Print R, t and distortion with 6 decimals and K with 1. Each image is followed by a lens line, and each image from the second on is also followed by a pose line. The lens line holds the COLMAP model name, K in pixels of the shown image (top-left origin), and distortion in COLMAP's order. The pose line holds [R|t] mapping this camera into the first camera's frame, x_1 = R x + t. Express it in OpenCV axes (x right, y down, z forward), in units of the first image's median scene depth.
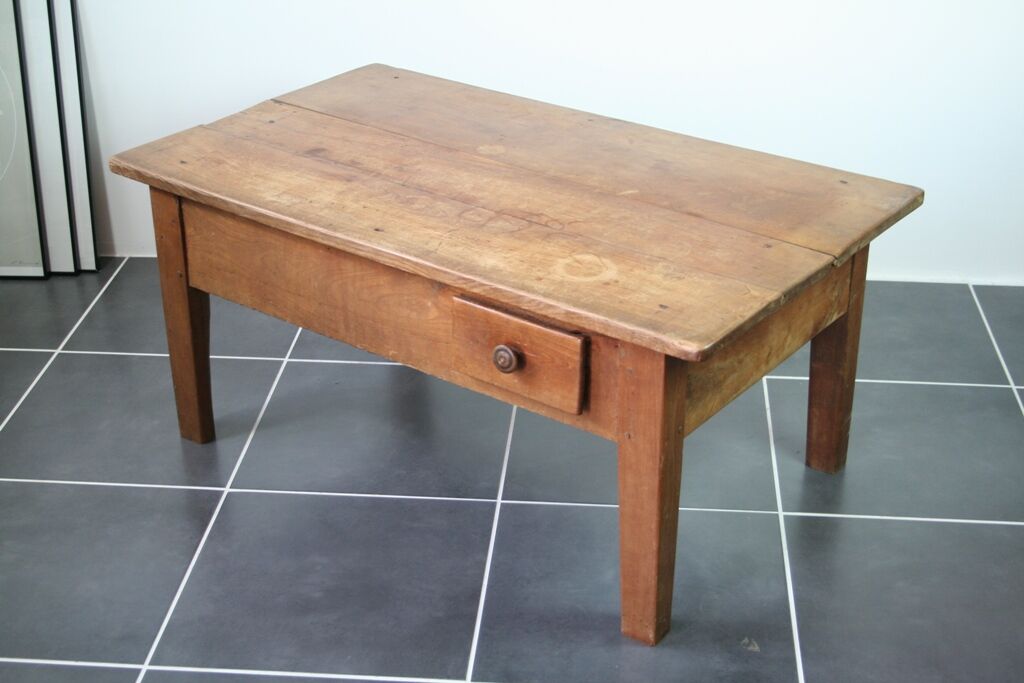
lens RADIAL K [[1462.0, 0, 512.0], [0, 1462.0, 341.5], [0, 0, 1]] dist [0.024237, 0.018099]
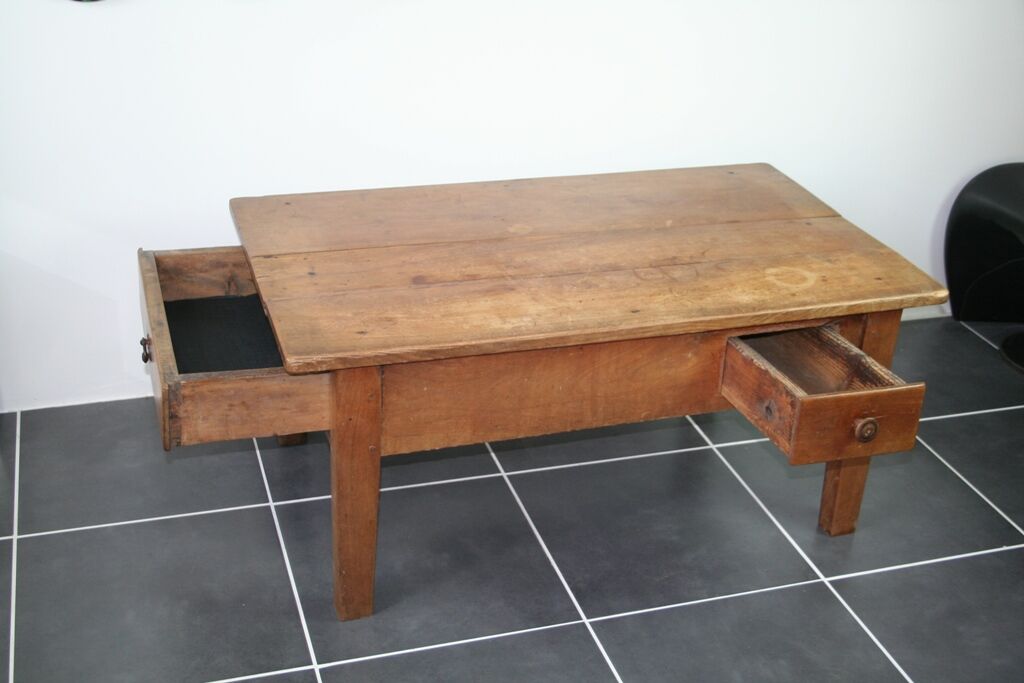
lens RADIAL K [[1277.6, 0, 512.0], [0, 1277.6, 341.5], [0, 0, 1]] dist [-0.024527, 0.000421]
pose [[0.560414, -0.344998, 0.752936, -0.853255], [0.328767, 0.927082, 0.180089, -0.252560], [-0.760163, 0.146616, 0.632973, 0.453488]]
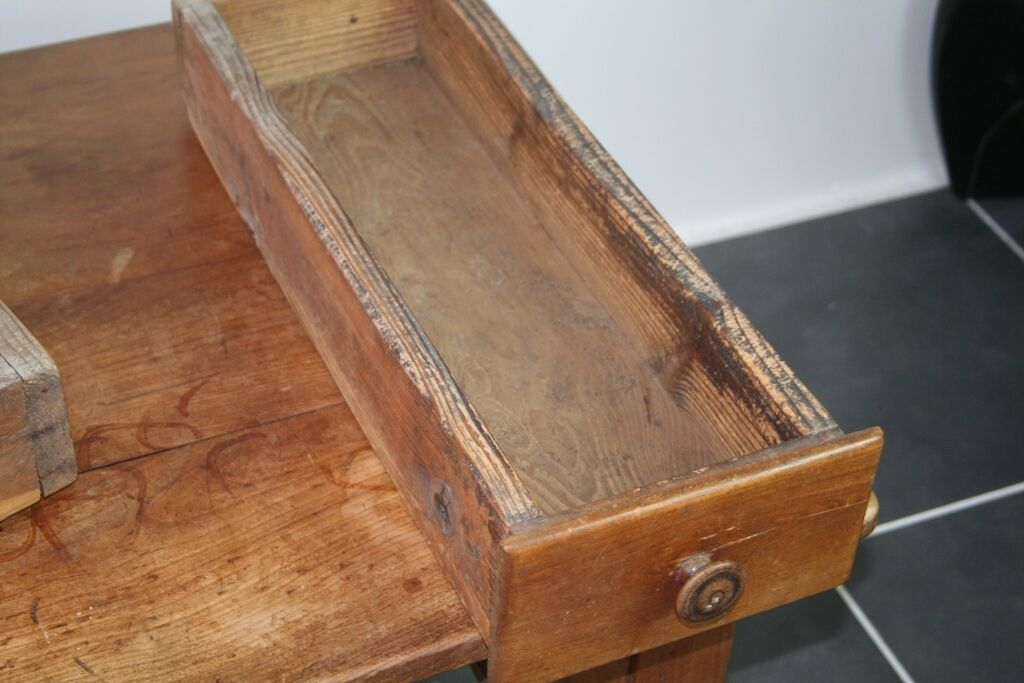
lens RADIAL K [[1959.7, 0, 512.0], [0, 1959.7, 341.5], [0, 0, 1]] dist [0.014507, 0.041804]
pose [[0.478067, -0.557959, 0.678331, -0.277445], [0.365500, 0.828635, 0.423998, -0.294122], [-0.798662, 0.045230, 0.600077, 0.578875]]
